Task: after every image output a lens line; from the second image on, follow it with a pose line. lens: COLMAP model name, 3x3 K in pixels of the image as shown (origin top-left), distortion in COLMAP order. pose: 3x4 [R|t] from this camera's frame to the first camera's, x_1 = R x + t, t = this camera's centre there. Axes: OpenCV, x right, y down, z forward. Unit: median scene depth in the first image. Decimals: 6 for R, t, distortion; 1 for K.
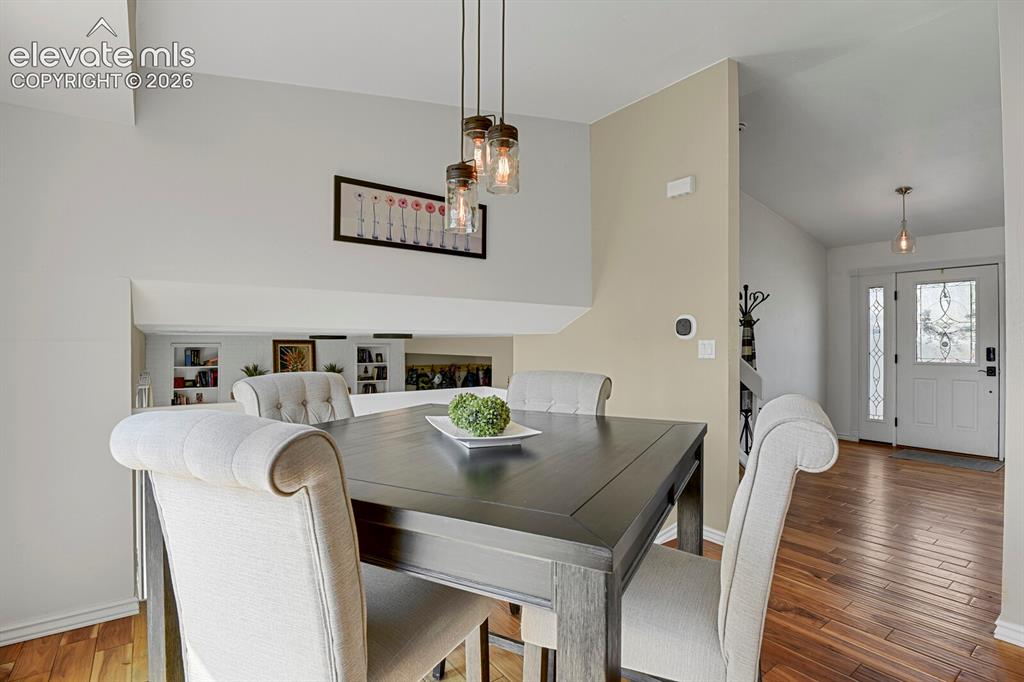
lens RADIAL K [[497.5, 0, 520.5], [0, 497.5, 339.9], [0, 0, 1]] dist [-0.027228, -0.000536]
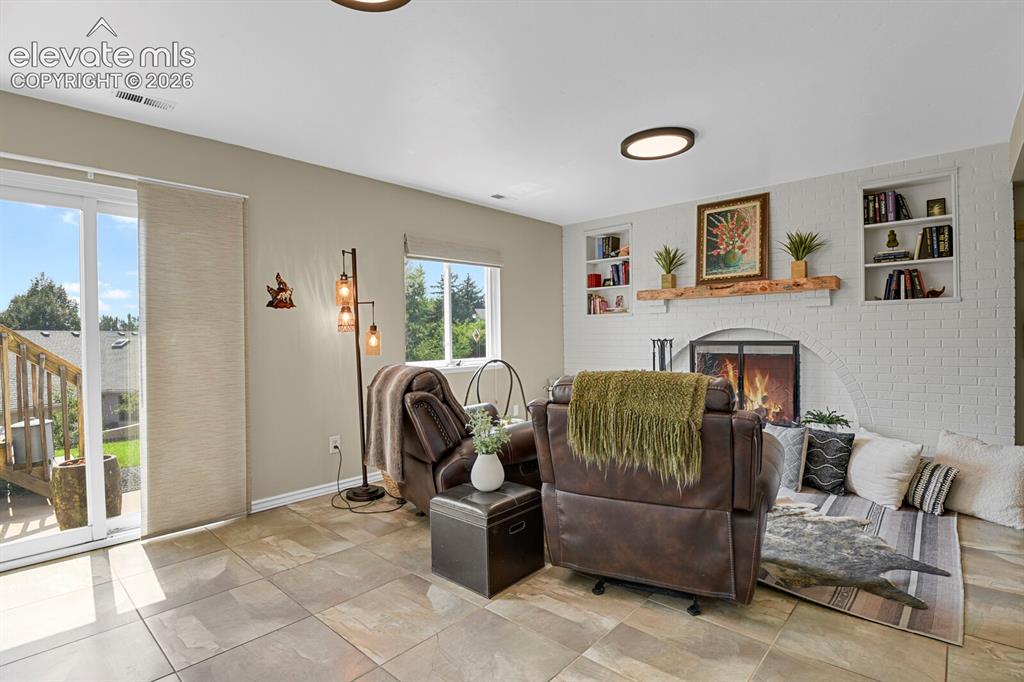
lens RADIAL K [[497.5, 0, 520.5], [0, 497.5, 339.9], [0, 0, 1]] dist [-0.027228, -0.000536]
pose [[0.196973, 0.001746, -0.980407, 0.056963], [0.024268, 0.999683, 0.006656, 0.150475], [0.980109, -0.025103, 0.196868, 0.627752]]
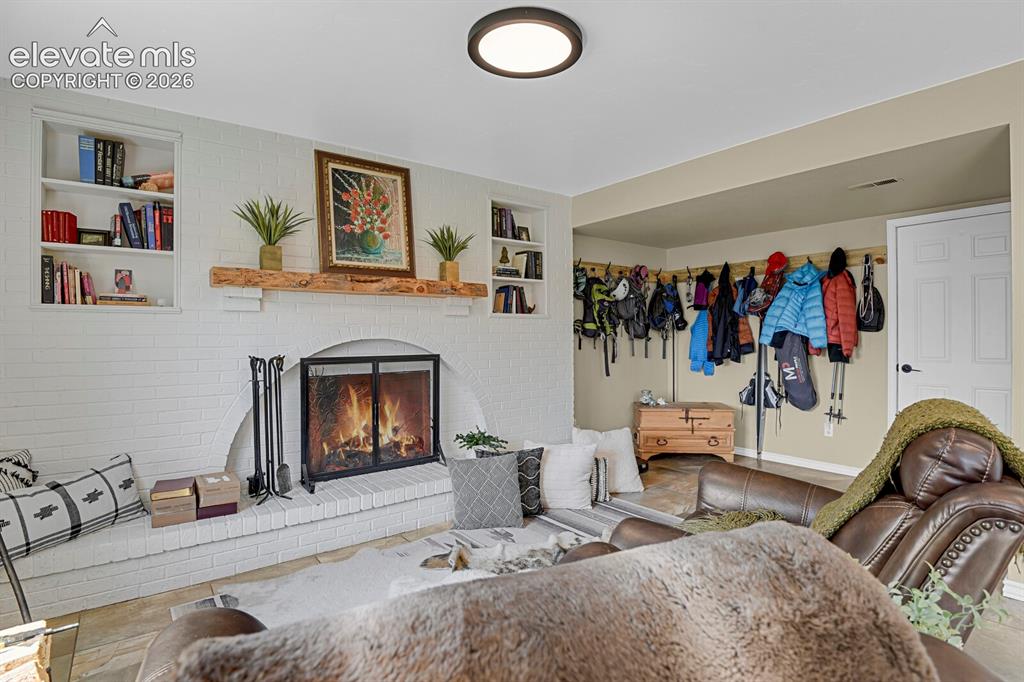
lens RADIAL K [[505.7, 0, 520.9], [0, 505.7, 341.8], [0, 0, 1]] dist [-0.031091, -0.000106]
pose [[0.999861, -0.011847, 0.011772, -0.325217], [0.011625, 0.999757, 0.018707, 0.142931], [-0.011991, -0.018568, 0.999756, 0.561992]]
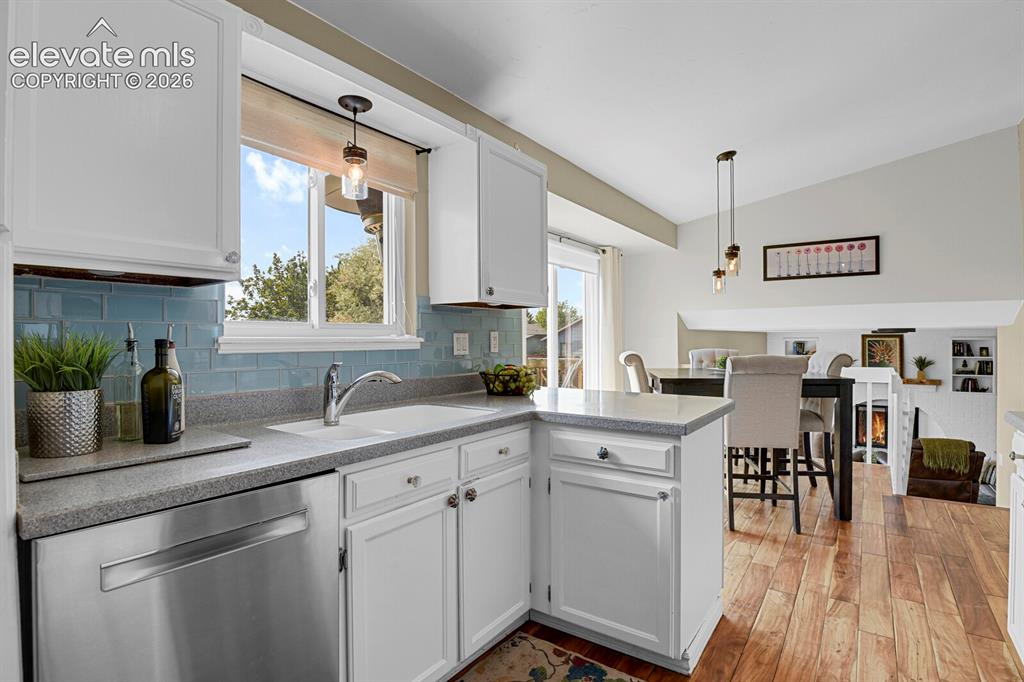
lens RADIAL K [[505.7, 0, 520.9], [0, 505.7, 341.8], [0, 0, 1]] dist [-0.031091, -0.000106]
pose [[0.314255, -0.001458, -0.949338, 0.363081], [0.013176, 0.999909, 0.002826, 0.002997], [0.949247, -0.013396, 0.314245, -0.149419]]
